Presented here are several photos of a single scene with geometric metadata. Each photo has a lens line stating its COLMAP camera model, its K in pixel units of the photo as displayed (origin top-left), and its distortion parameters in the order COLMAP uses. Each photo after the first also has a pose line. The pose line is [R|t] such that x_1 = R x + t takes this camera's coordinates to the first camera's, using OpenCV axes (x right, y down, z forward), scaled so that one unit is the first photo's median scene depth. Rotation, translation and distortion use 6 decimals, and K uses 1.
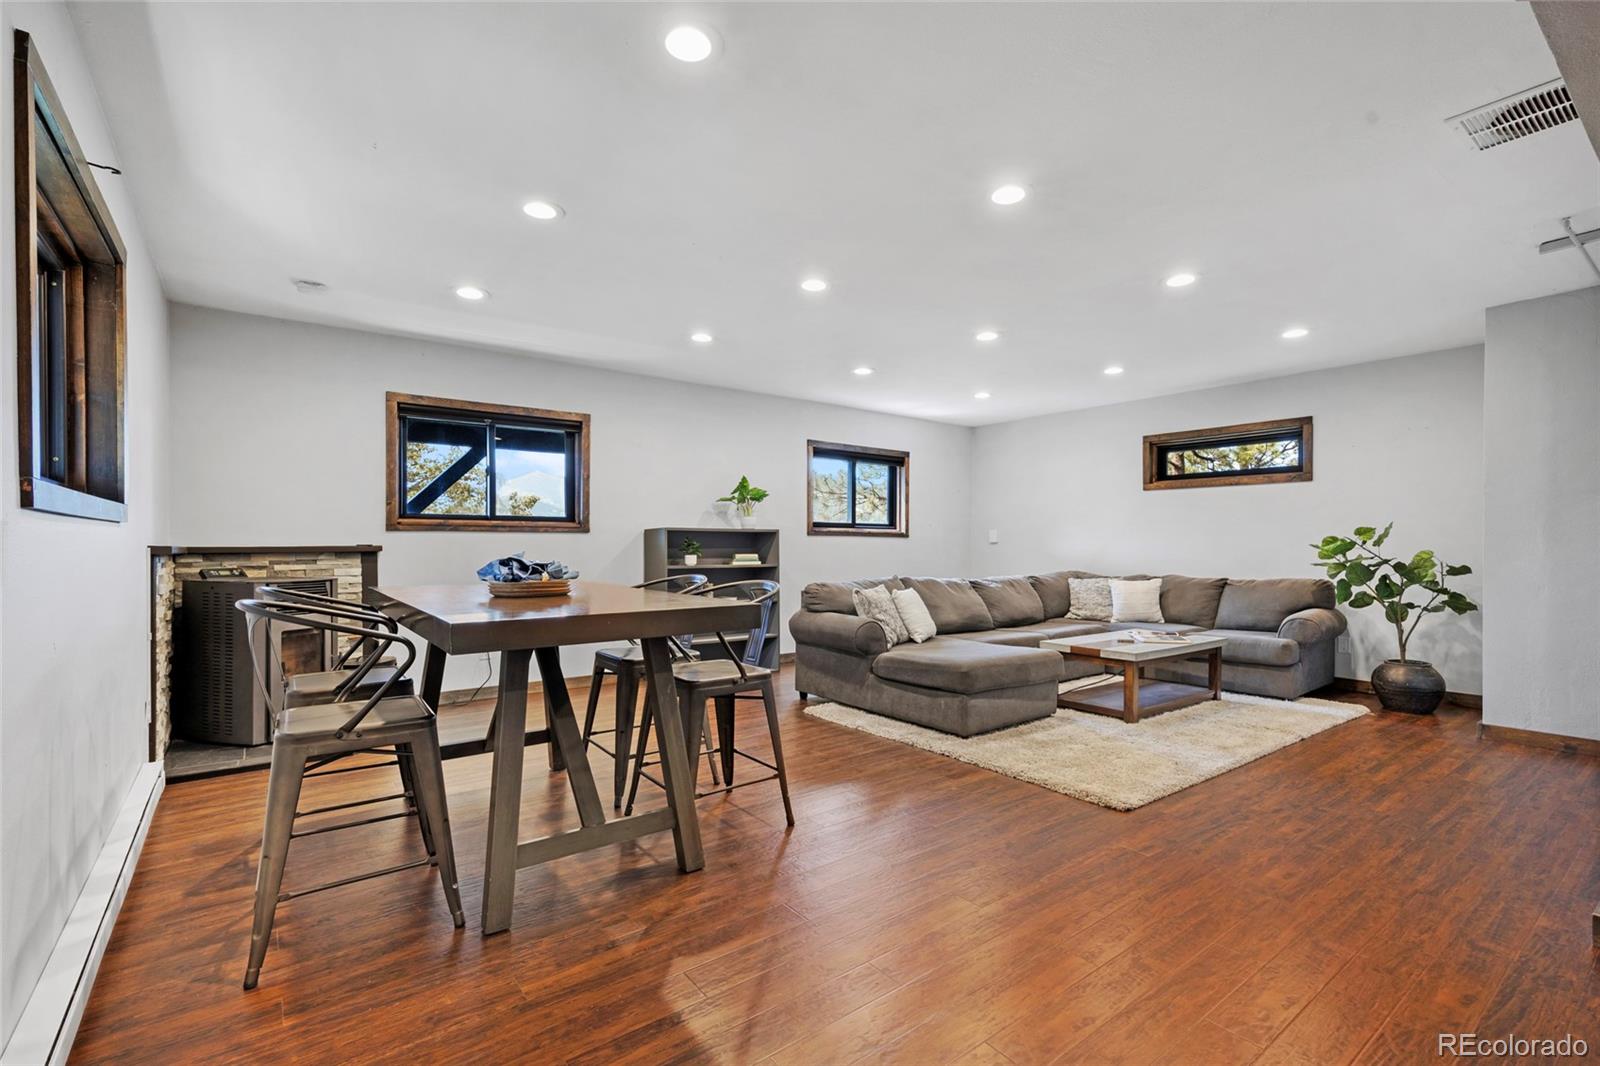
lens RADIAL K [[706.8, 0, 760.5], [0, 706.8, 547.9], [0, 0, 1]] dist [0.000671, -0.000047]
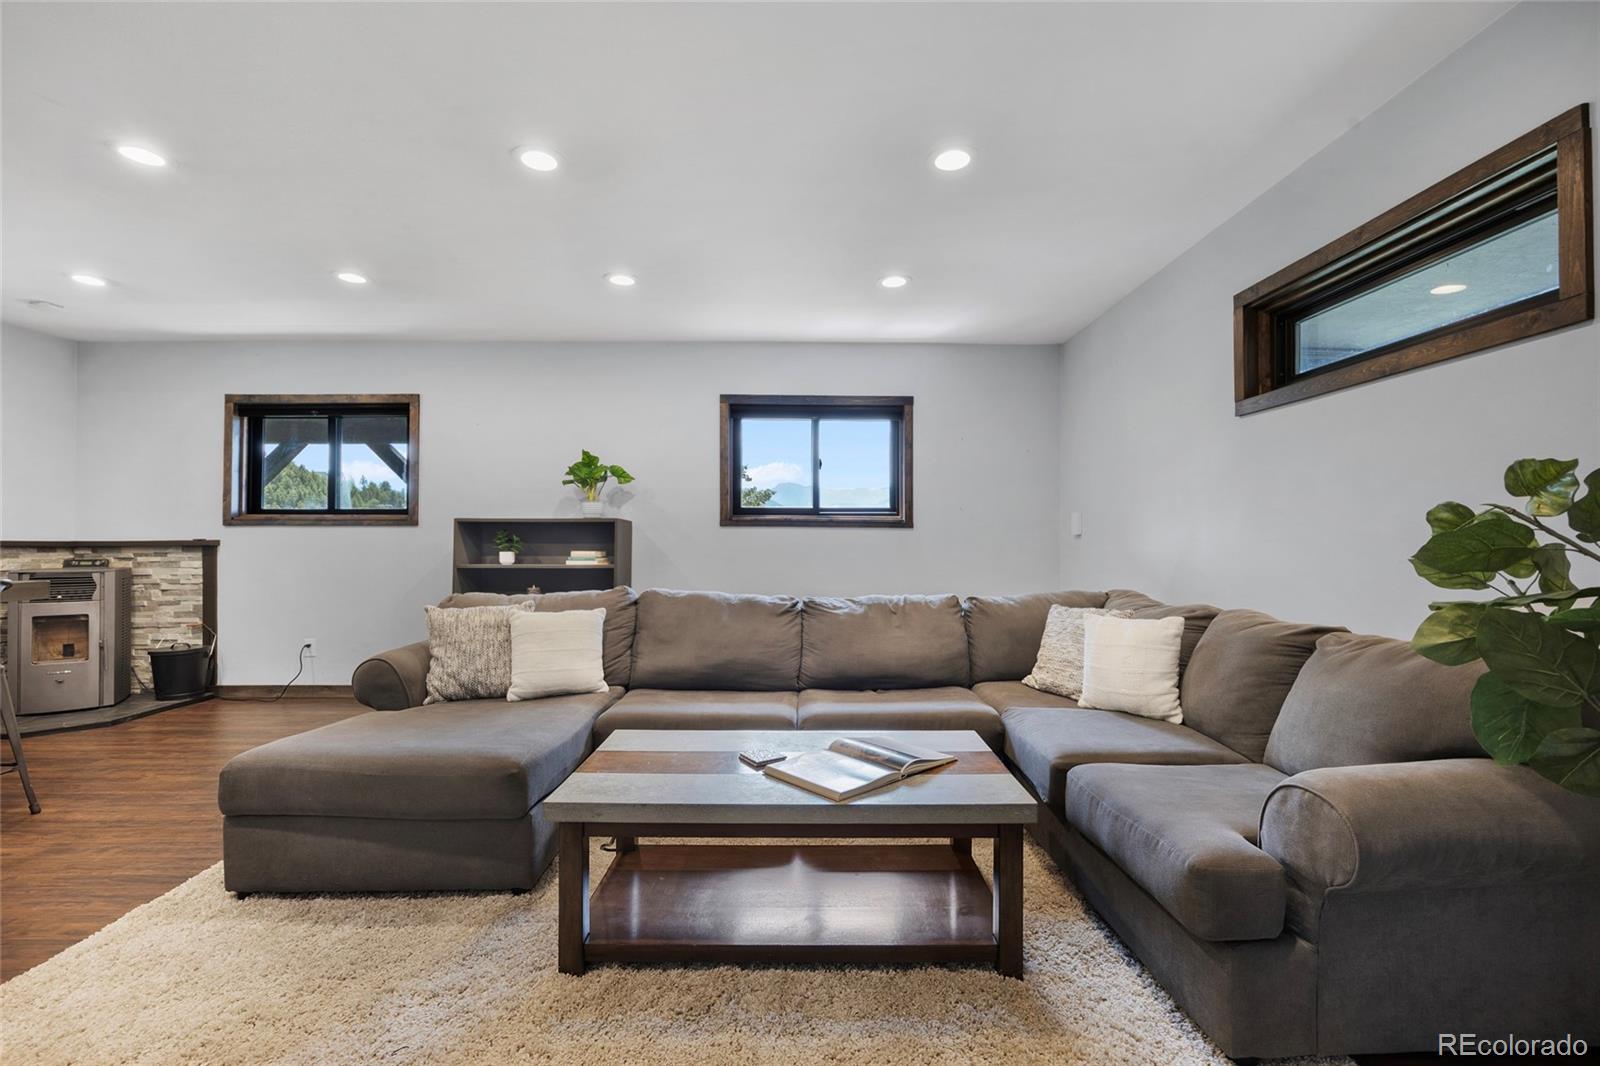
lens RADIAL K [[698.4, 0, 795.1], [0, 698.4, 518.9], [0, 0, 1]] dist [-0.003013, -0.000725]
pose [[0.813858, -0.017478, -0.580801, 0.643637], [-0.000410, 0.999530, -0.030653, -0.002832], [0.581064, 0.025186, 0.813468, 0.543669]]
